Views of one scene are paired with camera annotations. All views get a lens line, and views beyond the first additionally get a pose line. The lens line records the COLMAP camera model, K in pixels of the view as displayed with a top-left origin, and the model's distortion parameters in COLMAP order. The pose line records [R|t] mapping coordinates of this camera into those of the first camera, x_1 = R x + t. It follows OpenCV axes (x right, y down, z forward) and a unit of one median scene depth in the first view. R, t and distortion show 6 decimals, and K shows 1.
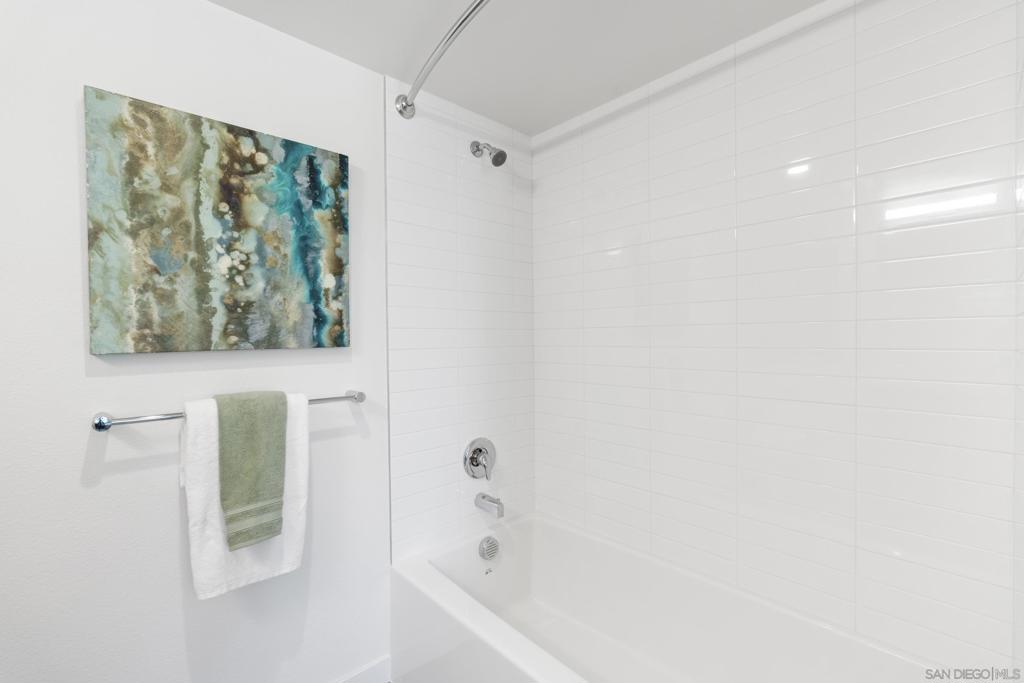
lens RADIAL K [[456.4, 0, 513.1], [0, 456.4, 341.3], [0, 0, 1]] dist [0.000524, 0.000217]
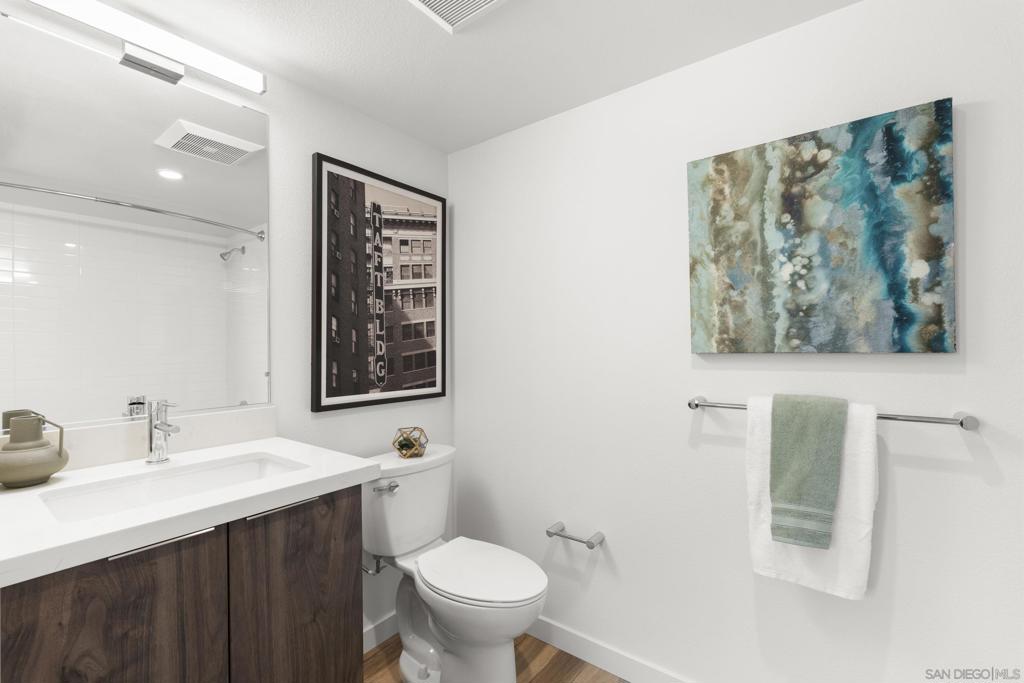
lens RADIAL K [[456.4, 0, 513.0], [0, 456.4, 342.9], [0, 0, 1]] dist [0.000524, 0.000217]
pose [[0.153338, 0.003738, -0.988167, 0.317783], [-0.003967, 0.999987, 0.003167, -0.004406], [0.988166, 0.003435, 0.153351, 0.211234]]
